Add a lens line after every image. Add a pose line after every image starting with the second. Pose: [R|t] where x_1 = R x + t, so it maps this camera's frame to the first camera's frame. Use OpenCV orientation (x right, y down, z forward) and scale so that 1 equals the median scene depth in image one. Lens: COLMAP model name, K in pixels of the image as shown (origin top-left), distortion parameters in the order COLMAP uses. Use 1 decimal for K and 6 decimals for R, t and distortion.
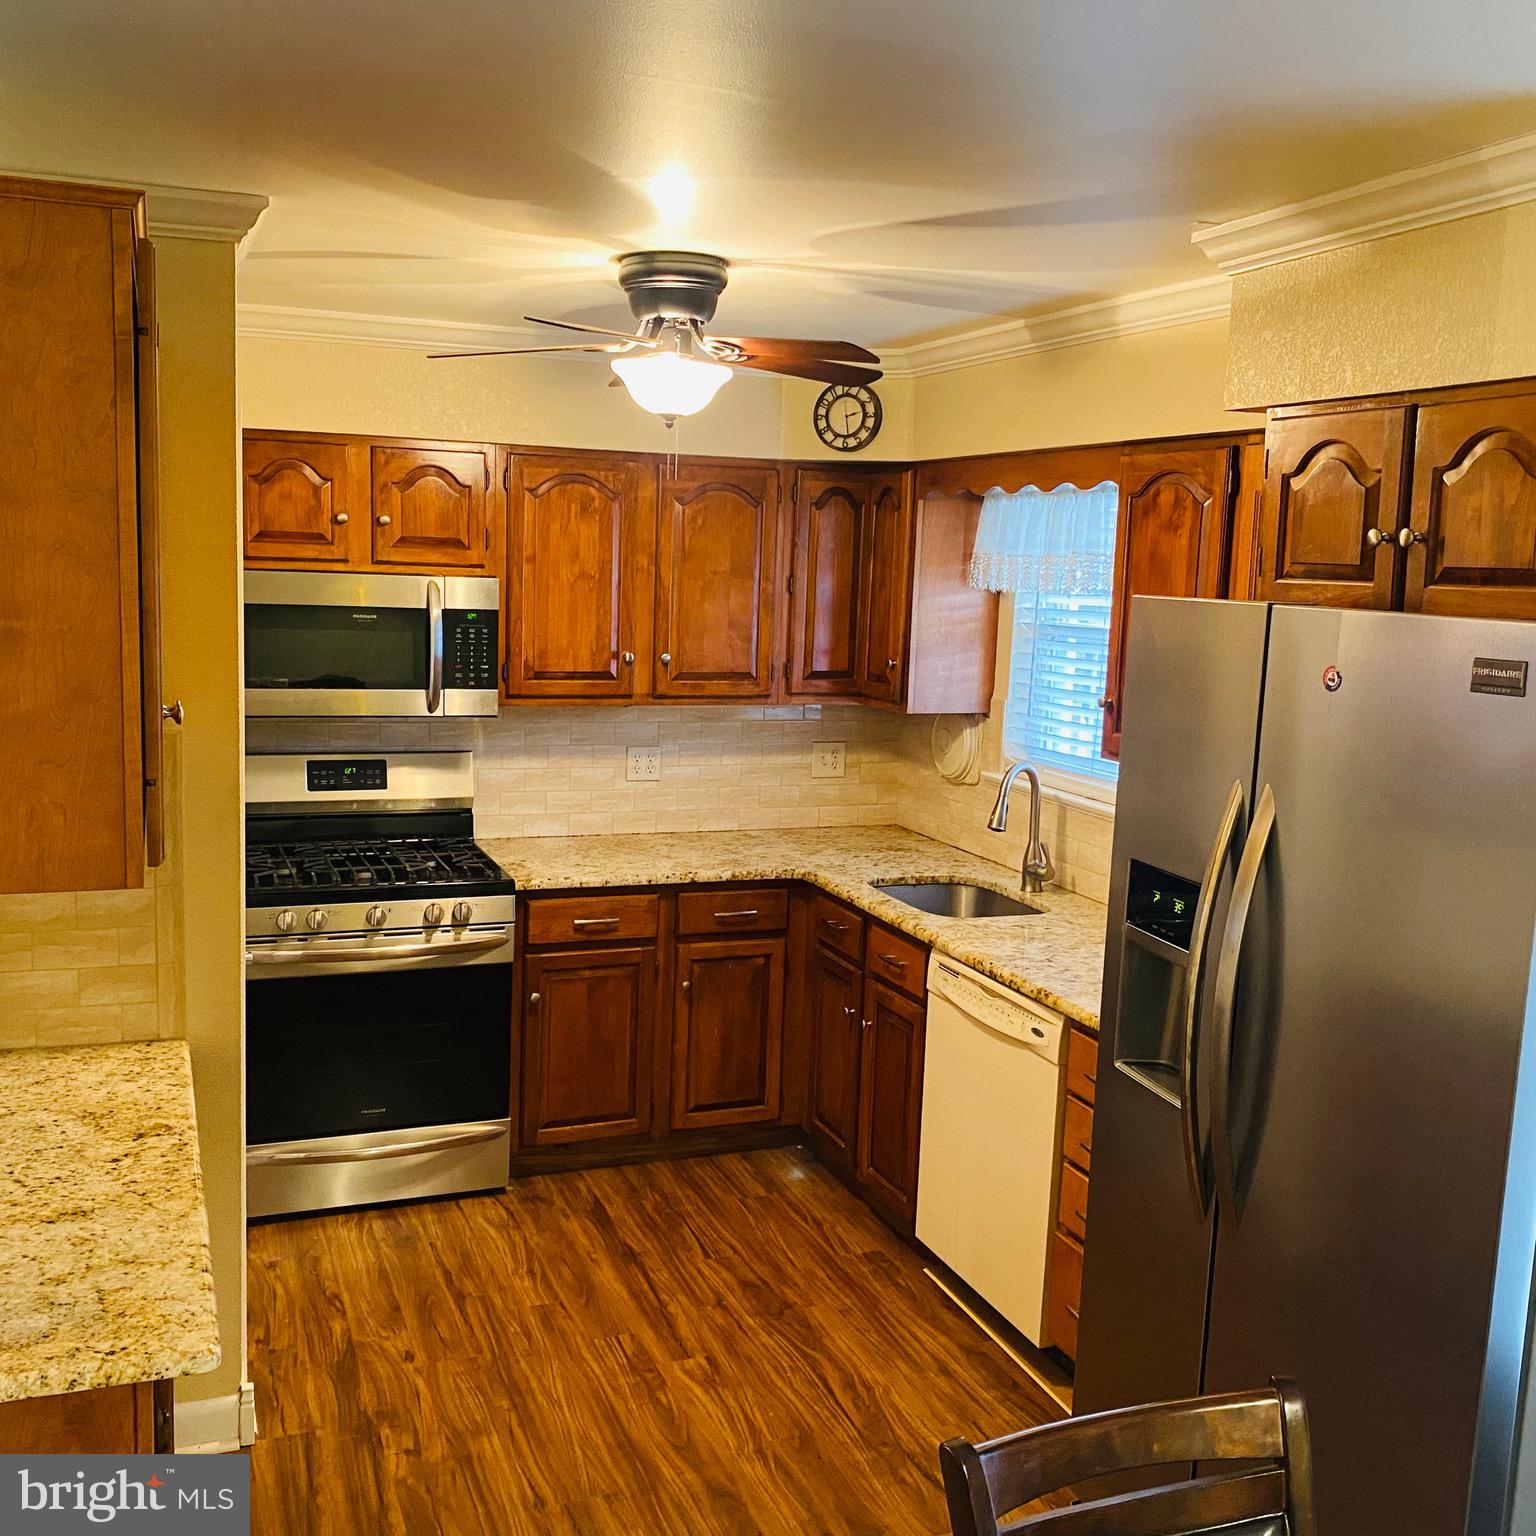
lens RADIAL K [[1593.7, 0, 768.6], [0, 1593.7, 763.6], [0, 0, 1]] dist [0.153240, -0.377584]
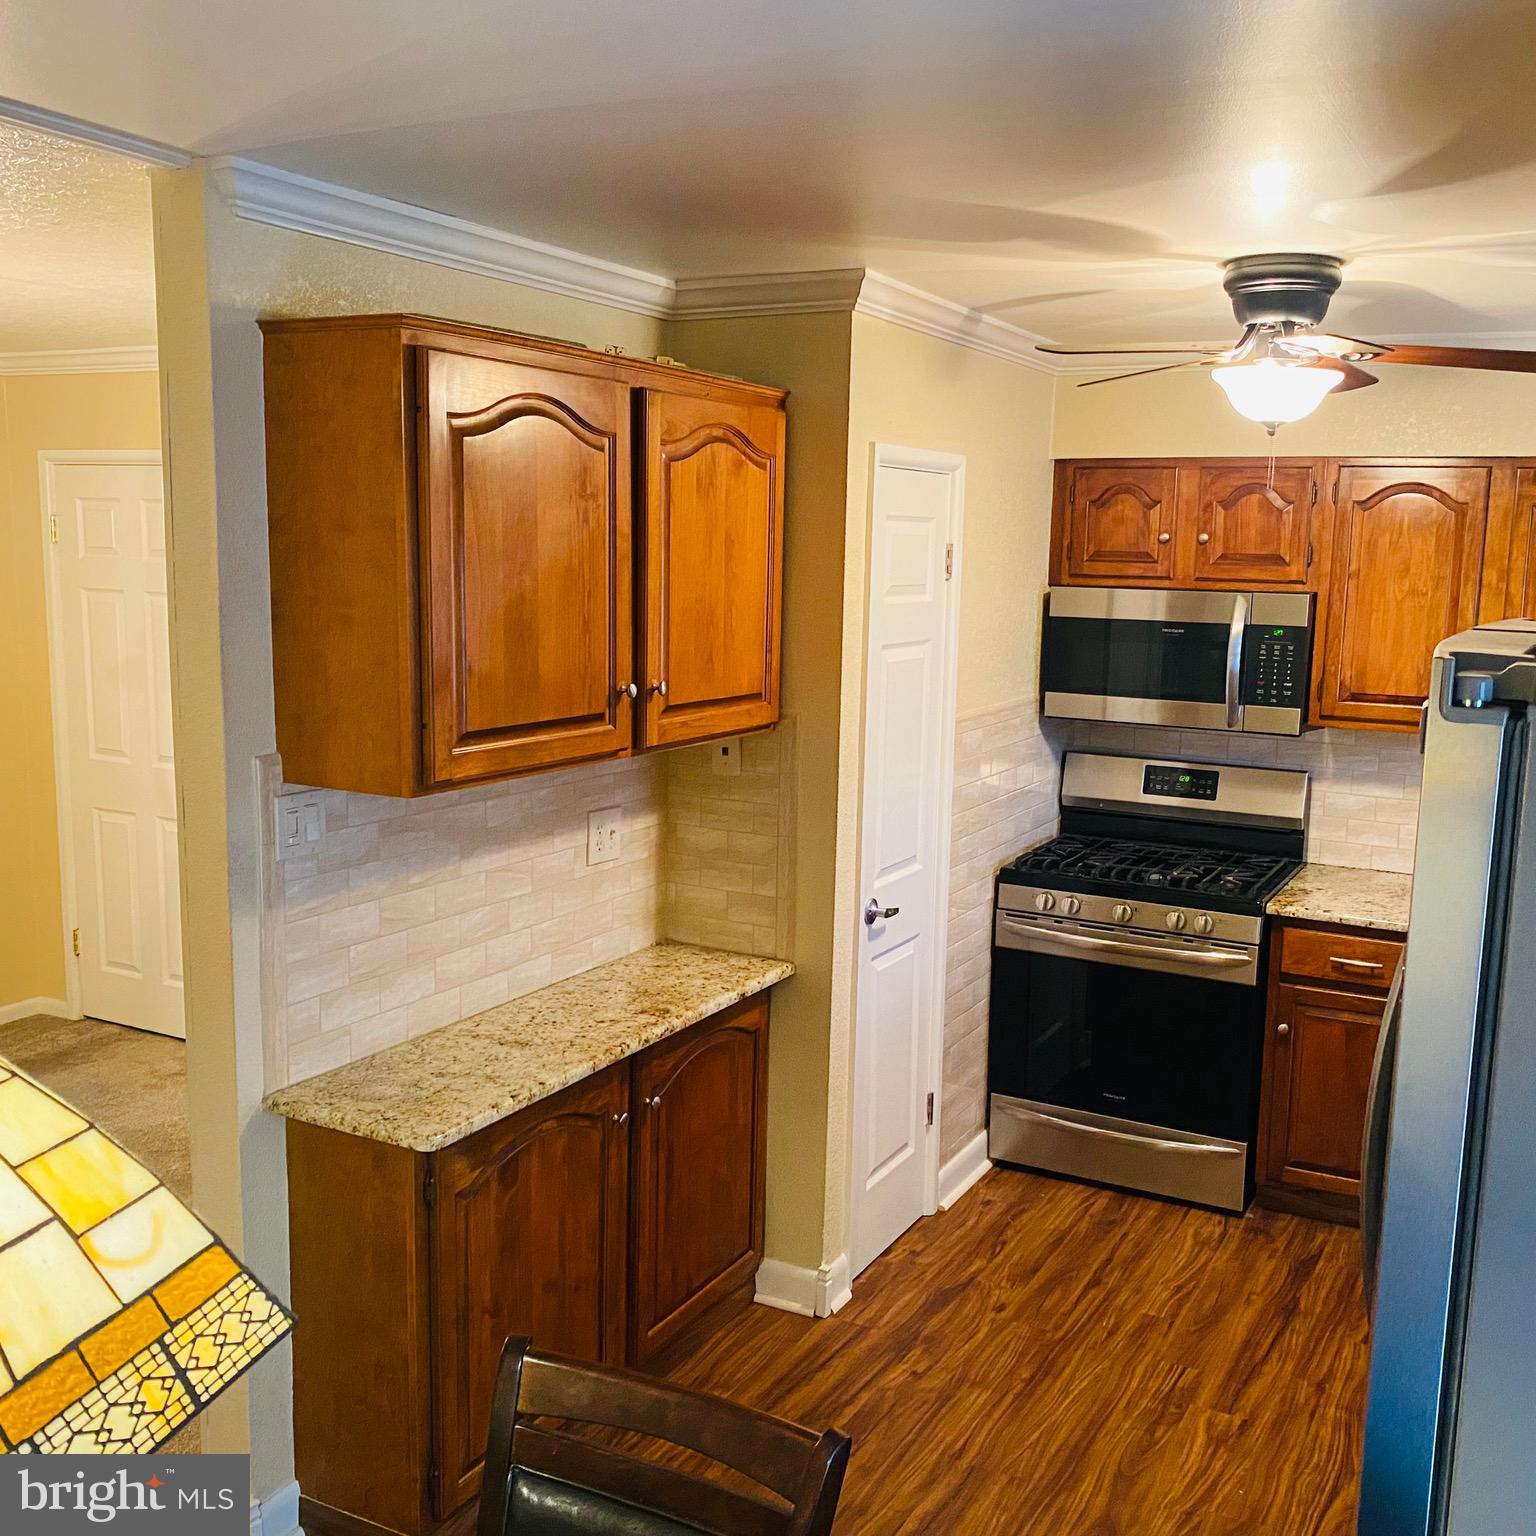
lens RADIAL K [[1560.0, 0, 769.5], [0, 1560.0, 748.6], [0, 0, 1]] dist [0.058255, -0.218898]
pose [[0.642843, 0.079864, -0.761823, 0.365405], [-0.099371, 0.994841, 0.020440, -0.009906], [0.759525, 0.062563, 0.647463, 0.147550]]
